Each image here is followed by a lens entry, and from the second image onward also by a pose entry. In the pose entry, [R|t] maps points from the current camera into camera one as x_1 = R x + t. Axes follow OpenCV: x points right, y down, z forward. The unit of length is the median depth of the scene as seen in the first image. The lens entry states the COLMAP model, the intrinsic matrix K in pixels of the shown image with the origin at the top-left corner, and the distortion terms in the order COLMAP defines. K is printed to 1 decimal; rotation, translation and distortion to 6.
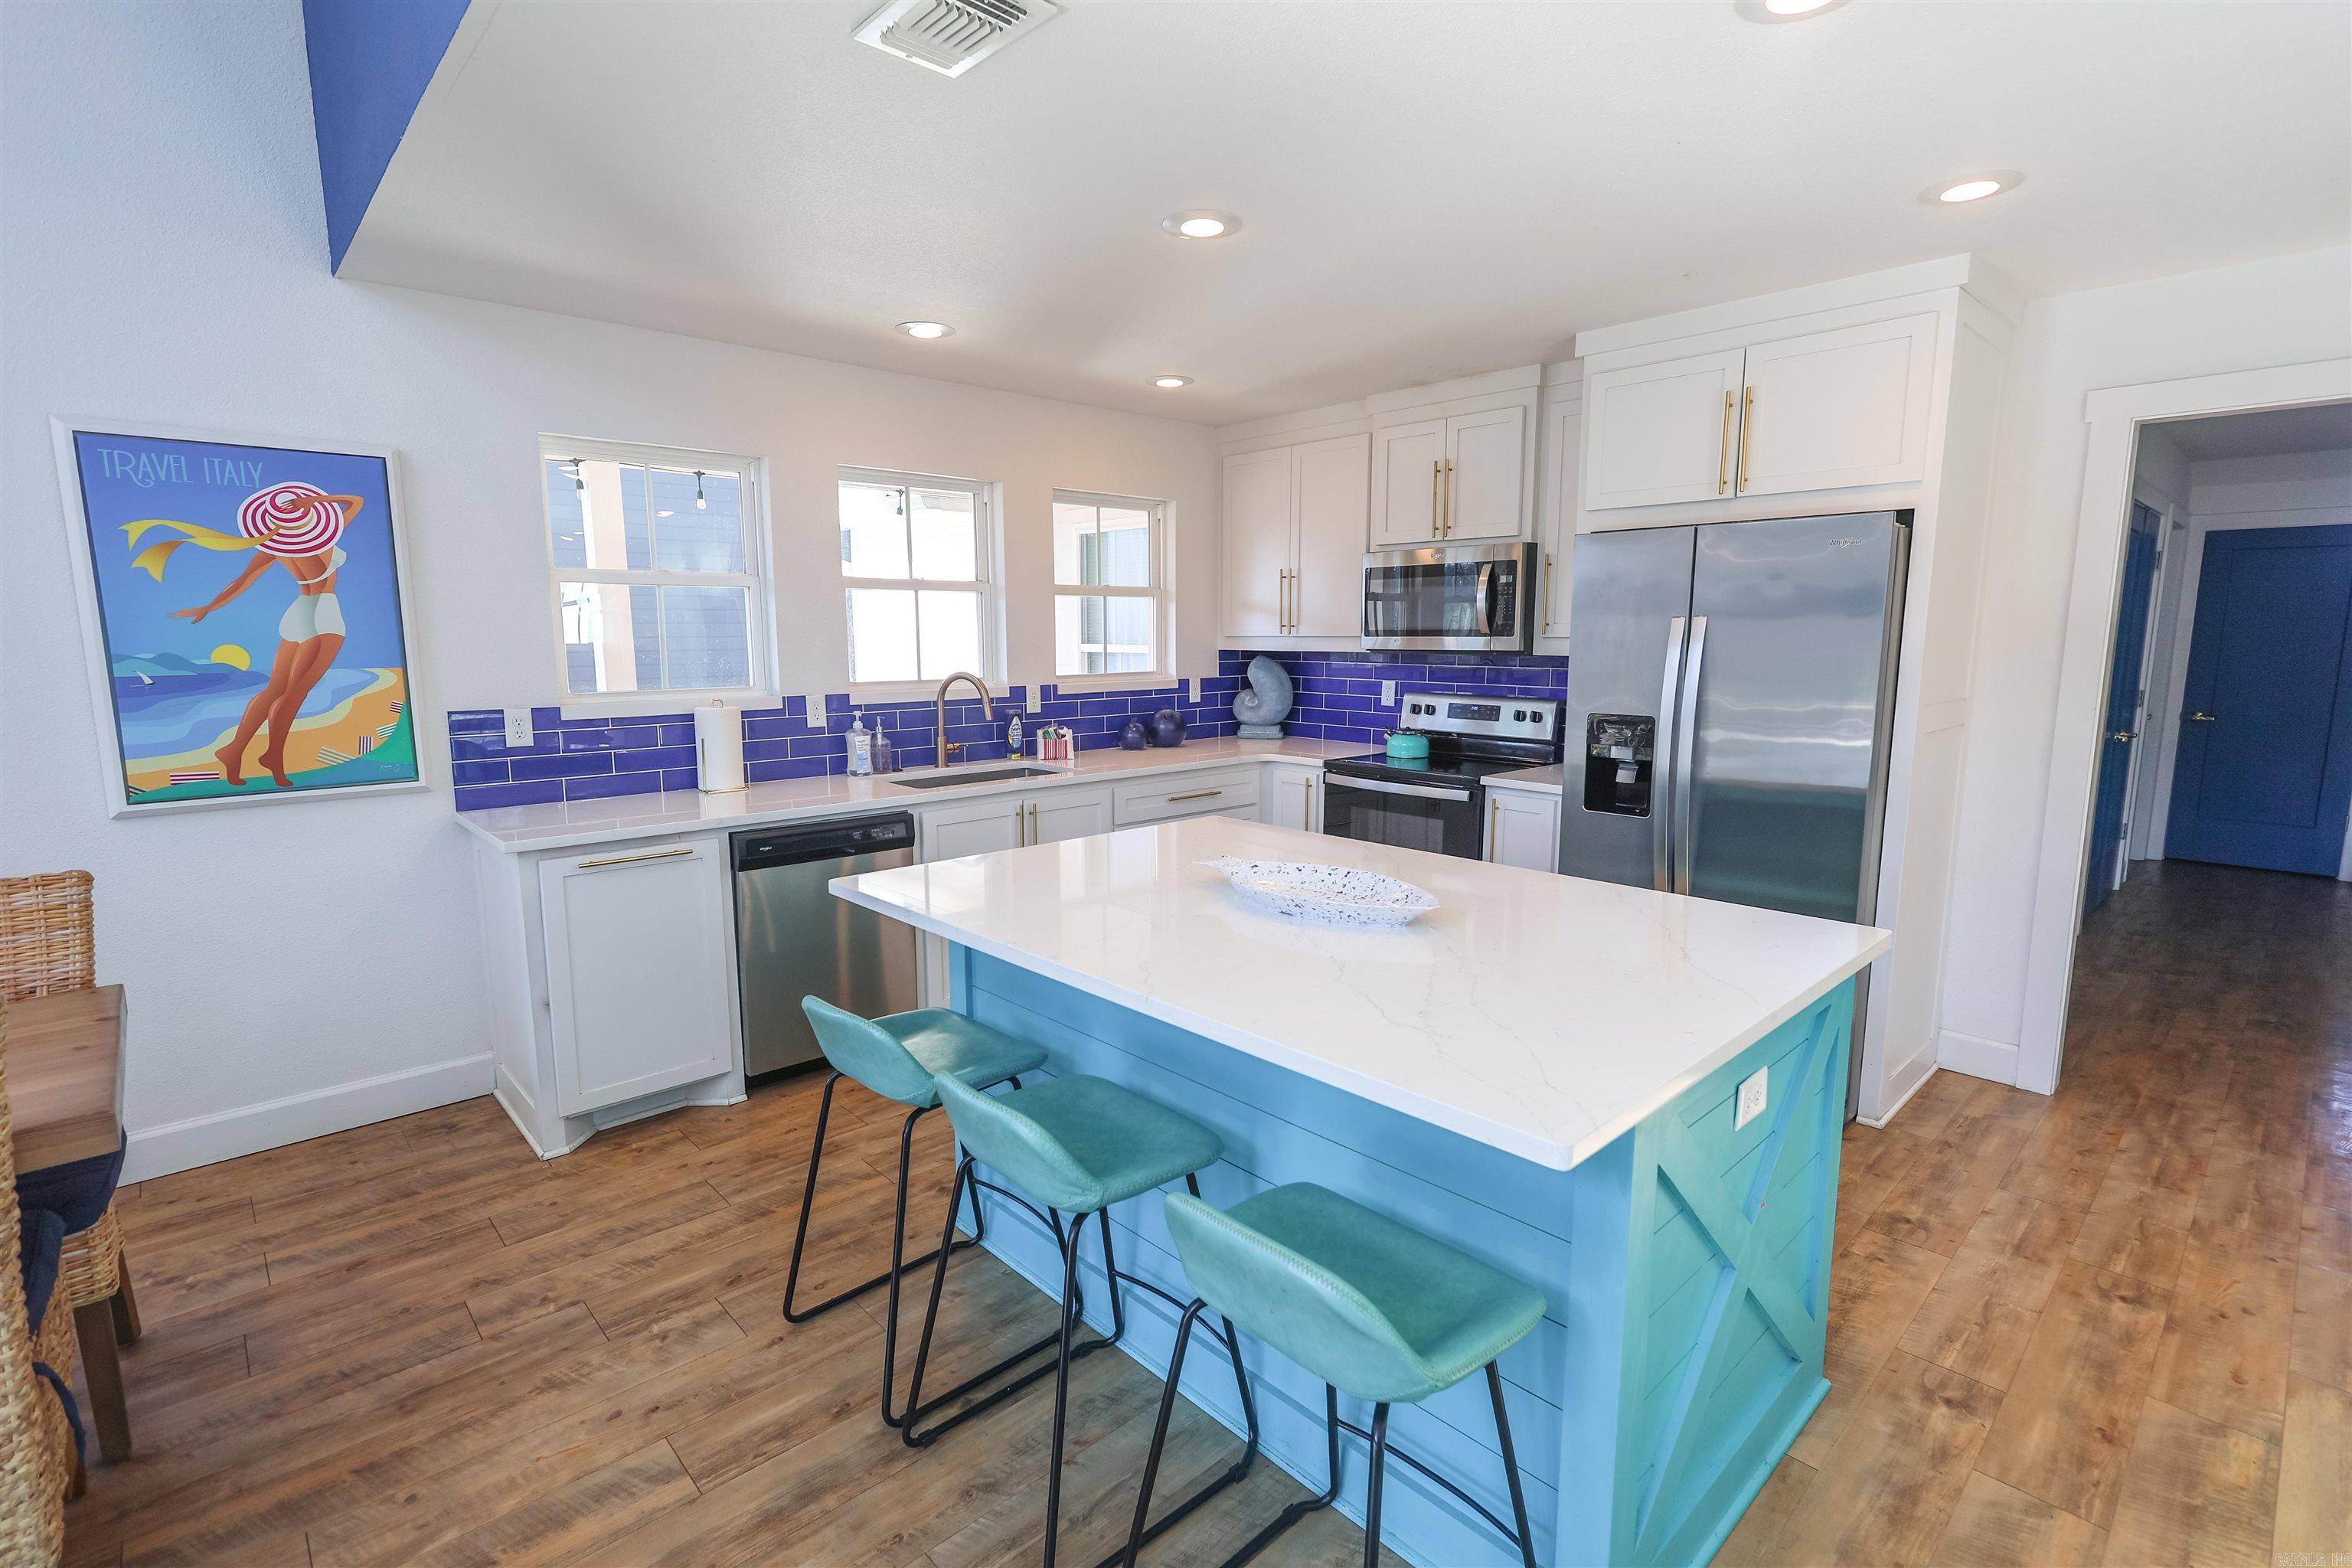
lens RADIAL K [[1080.9, 0, 1176.0], [0, 1080.9, 784.0], [0, 0, 1]] dist [-0.000177, 0.000581]
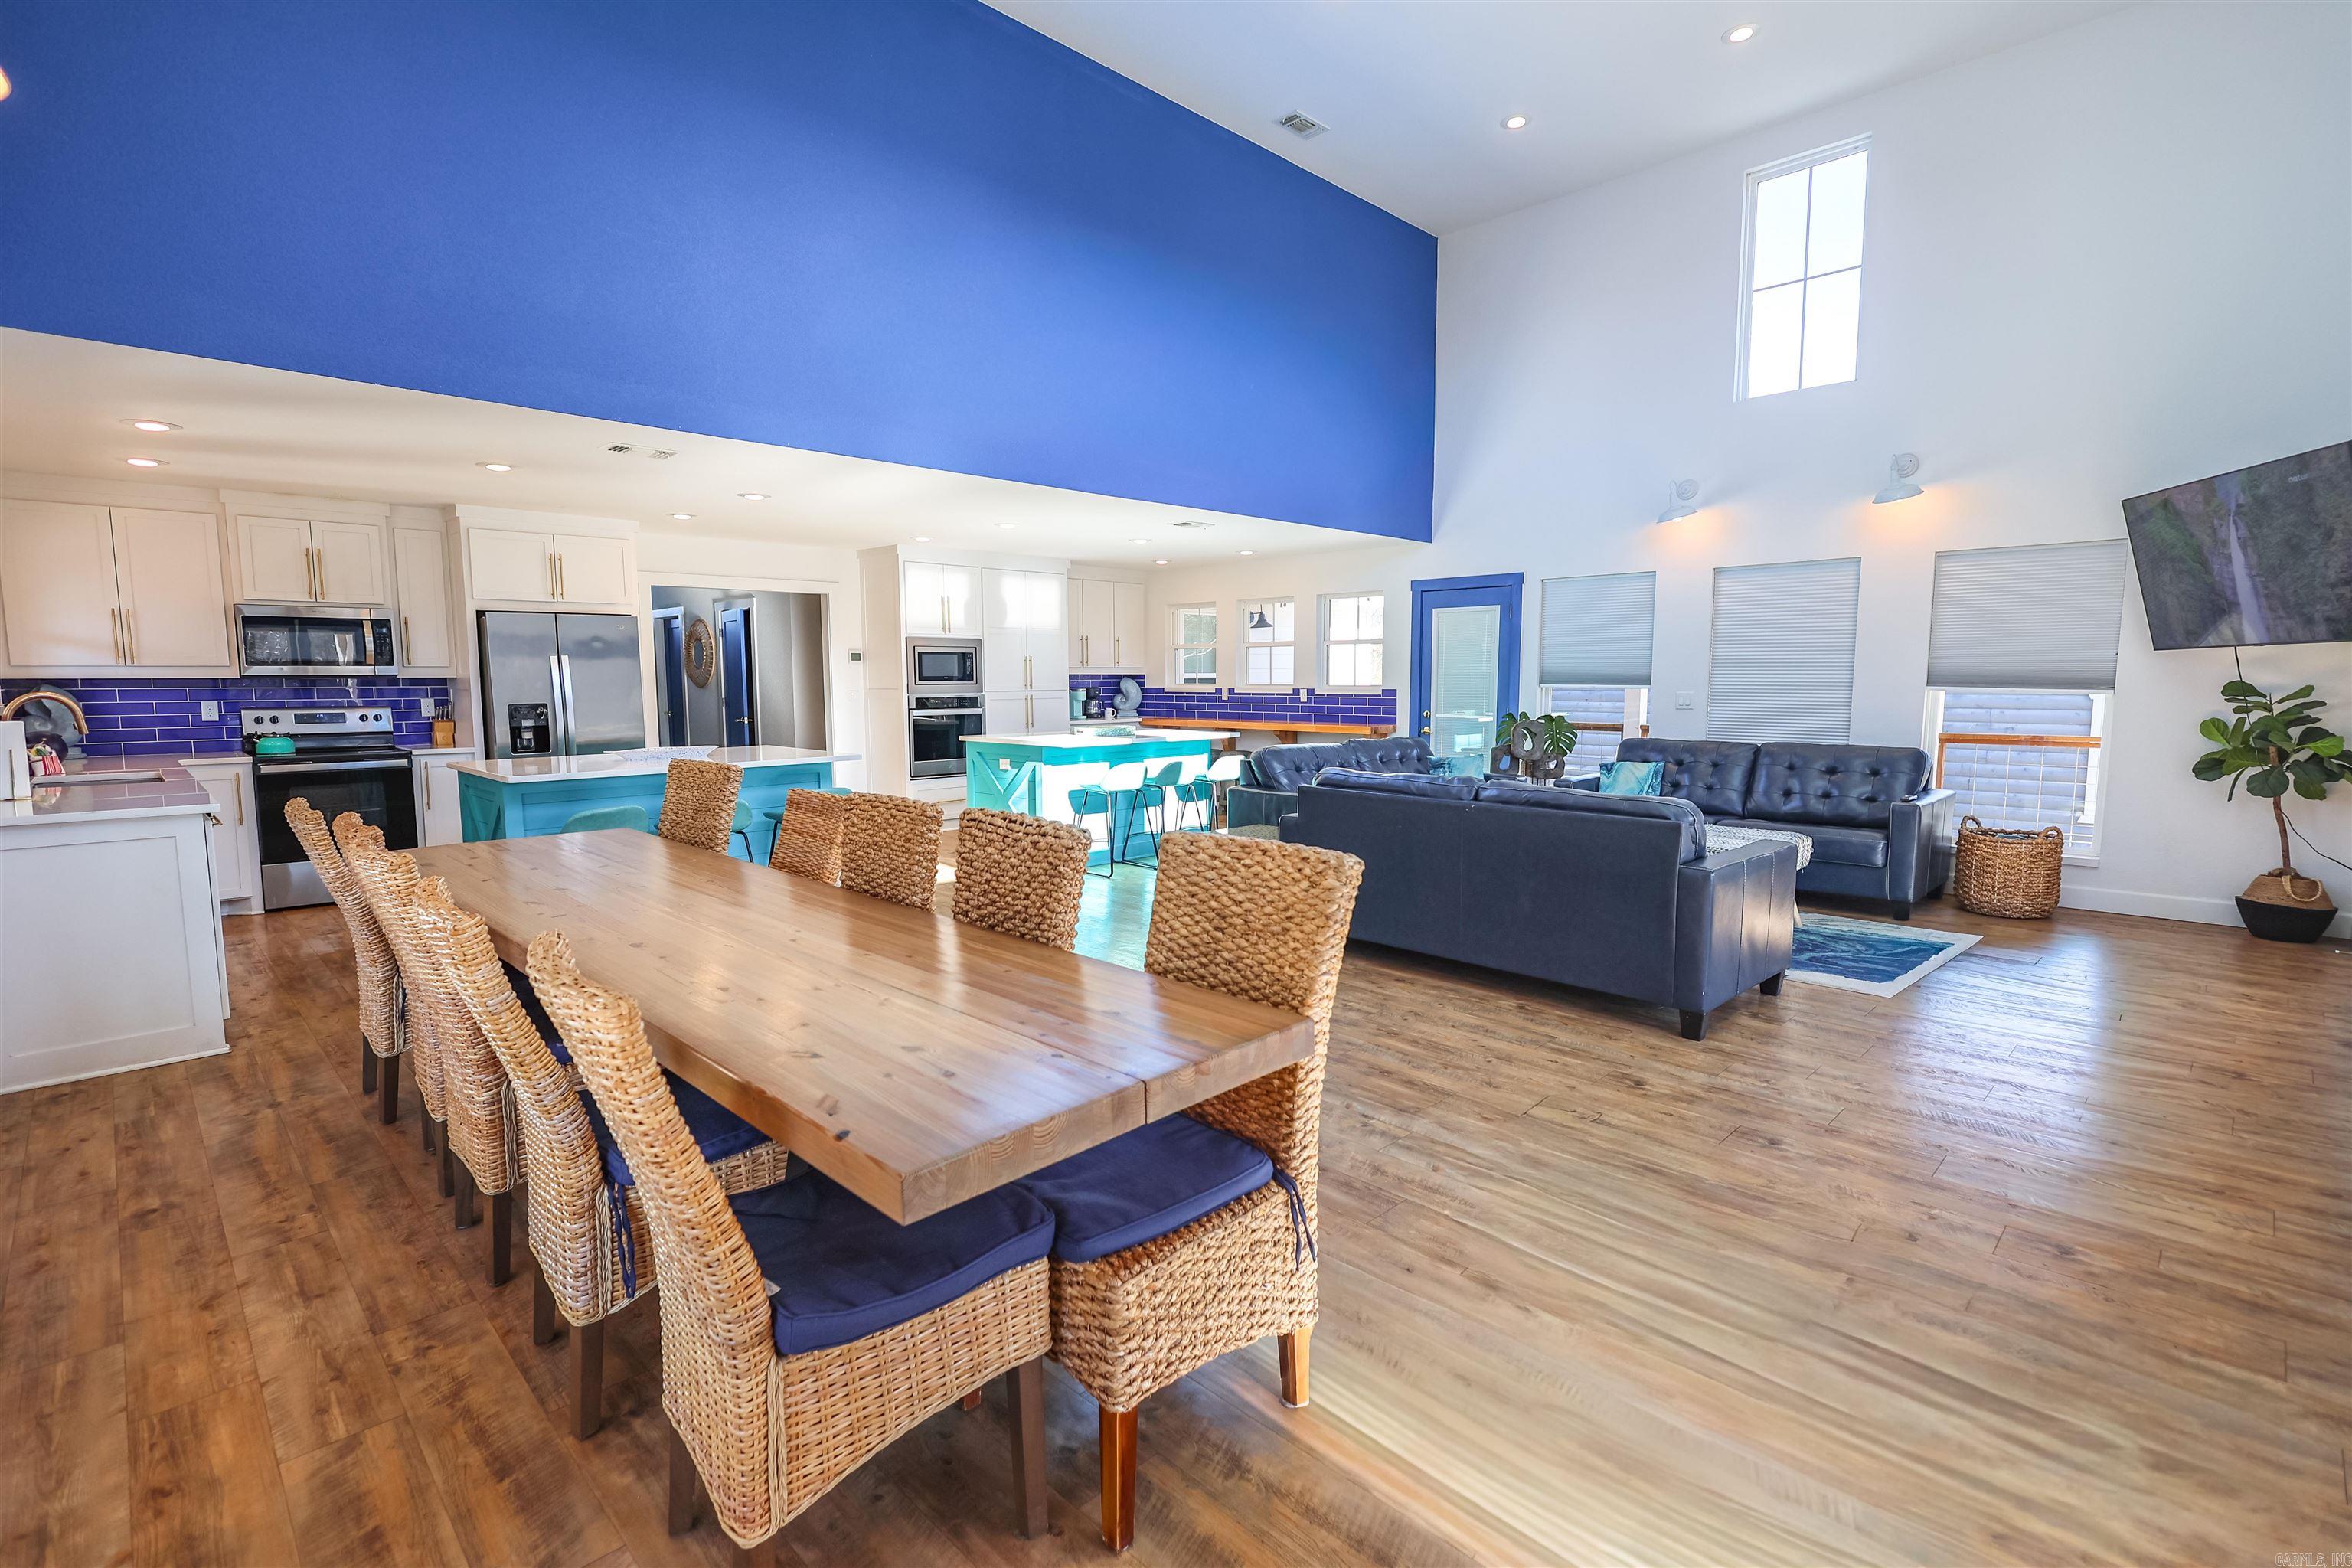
lens RADIAL K [[1080.9, 0, 1176.0], [0, 1080.9, 784.0], [0, 0, 1]] dist [-0.000177, 0.000581]
pose [[-0.033868, -0.097177, 0.994691, -1.271114], [0.145870, 0.984123, 0.101111, 0.042861], [-0.988724, 0.148520, -0.019155, -0.101118]]
